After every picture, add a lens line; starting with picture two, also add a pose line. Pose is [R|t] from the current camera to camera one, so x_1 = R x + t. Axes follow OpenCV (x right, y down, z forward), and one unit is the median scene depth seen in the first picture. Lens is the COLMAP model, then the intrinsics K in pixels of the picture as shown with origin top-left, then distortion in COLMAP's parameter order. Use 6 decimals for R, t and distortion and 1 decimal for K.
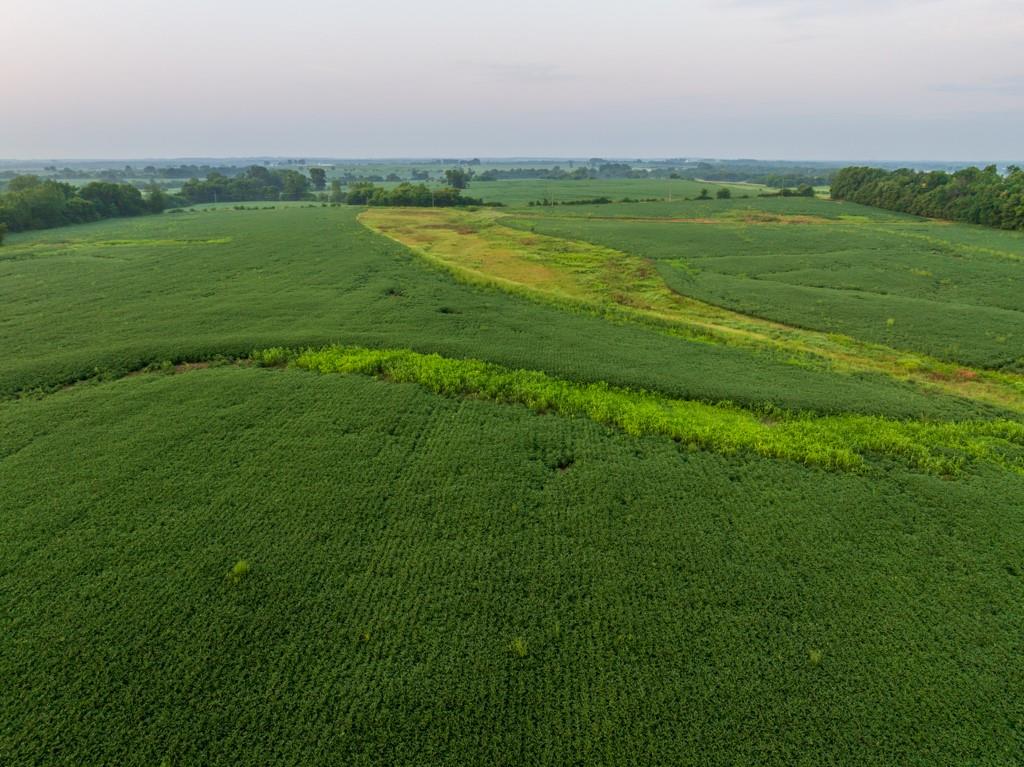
lens RADIAL K [[717.6, 0, 515.5], [0, 717.6, 381.4], [0, 0, 1]] dist [-0.039047, 0.000620]
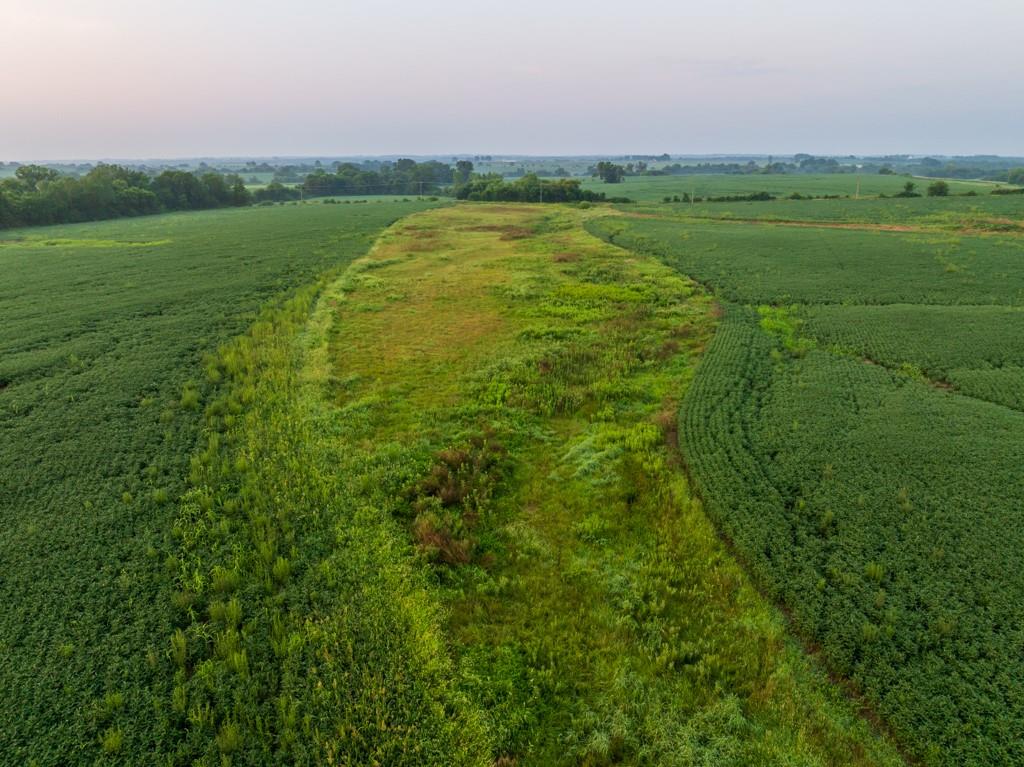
lens RADIAL K [[723.3, 0, 515.6], [0, 723.3, 378.8], [0, 0, 1]] dist [-0.055218, 0.027188]
pose [[0.965052, 0.069773, -0.252599, 0.074398], [-0.070277, 0.997503, 0.007039, -0.047506], [0.252460, 0.010959, 0.967545, 0.201779]]
